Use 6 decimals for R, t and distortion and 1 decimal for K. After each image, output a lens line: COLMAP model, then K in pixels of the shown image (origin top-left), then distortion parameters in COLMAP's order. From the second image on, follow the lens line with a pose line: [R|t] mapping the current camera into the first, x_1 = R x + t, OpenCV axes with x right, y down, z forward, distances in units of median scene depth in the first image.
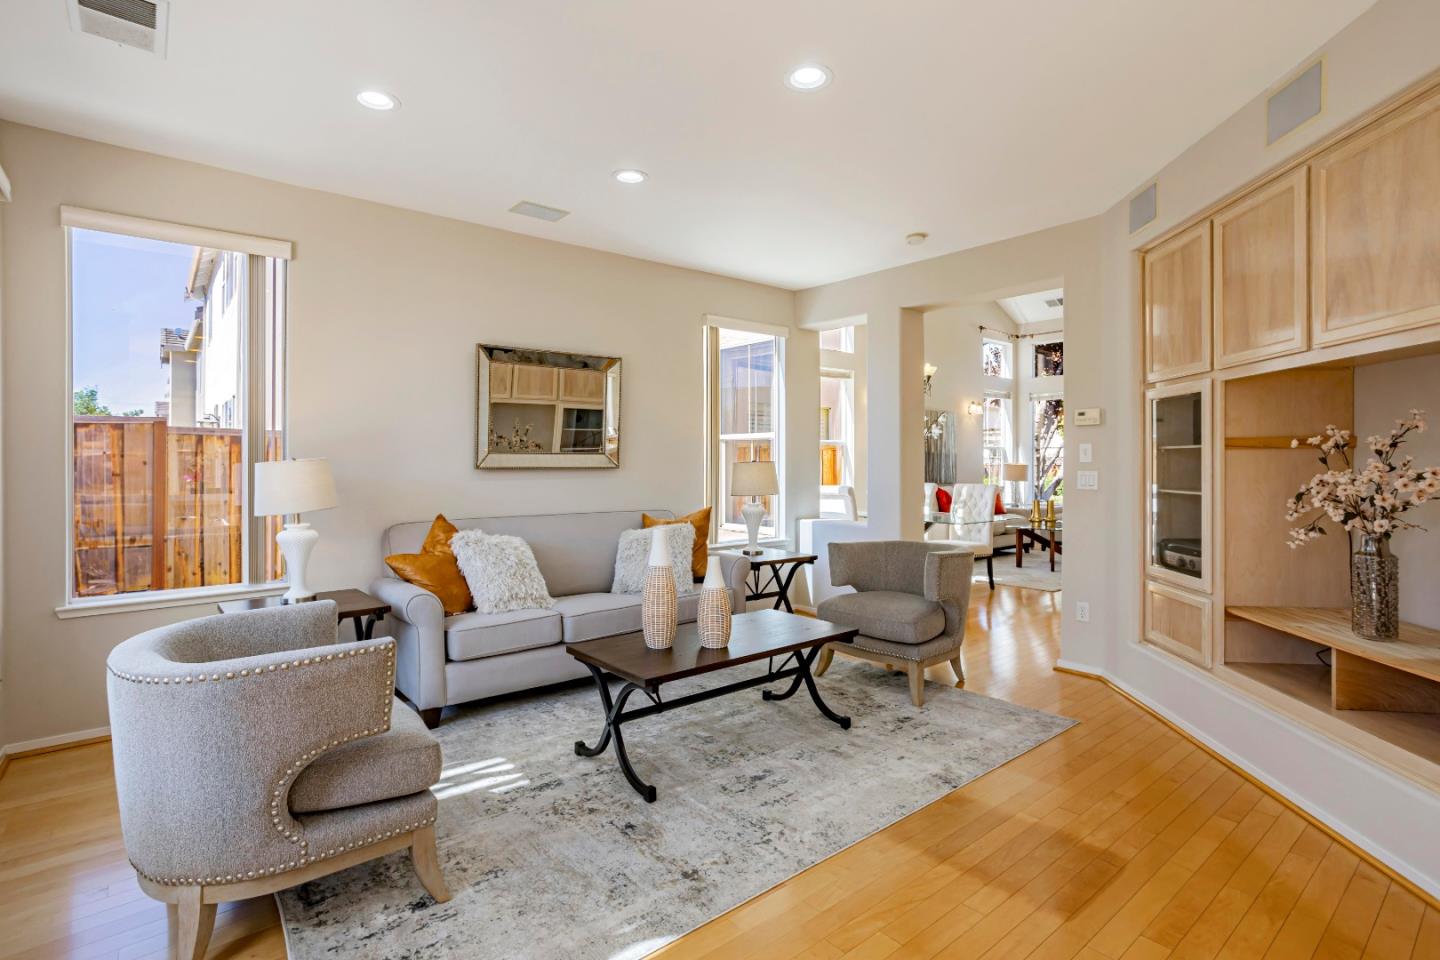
lens RADIAL K [[698.6, 0, 709.1], [0, 698.6, 466.3], [0, 0, 1]] dist [-0.056576, 0.035734]
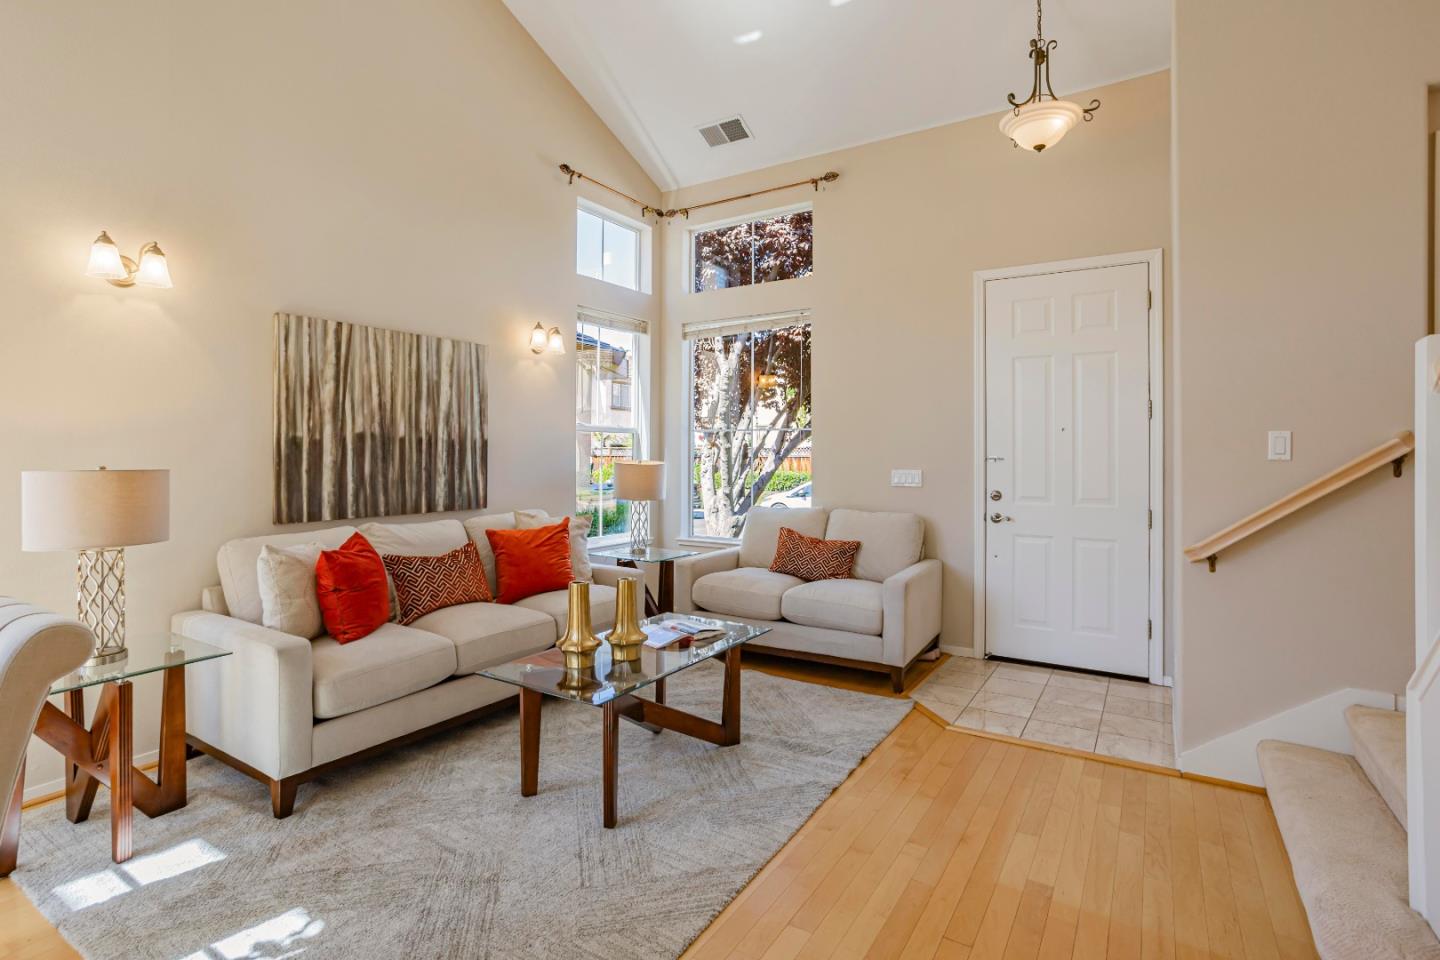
lens RADIAL K [[703.8, 0, 709.4], [0, 703.8, 451.3], [0, 0, 1]] dist [-0.058191, 0.036984]
pose [[0.950441, 0.000585, 0.310905, 0.432651], [0.001839, 0.999970, -0.007504, -0.009931], [-0.310900, 0.007703, 0.950412, 0.673405]]
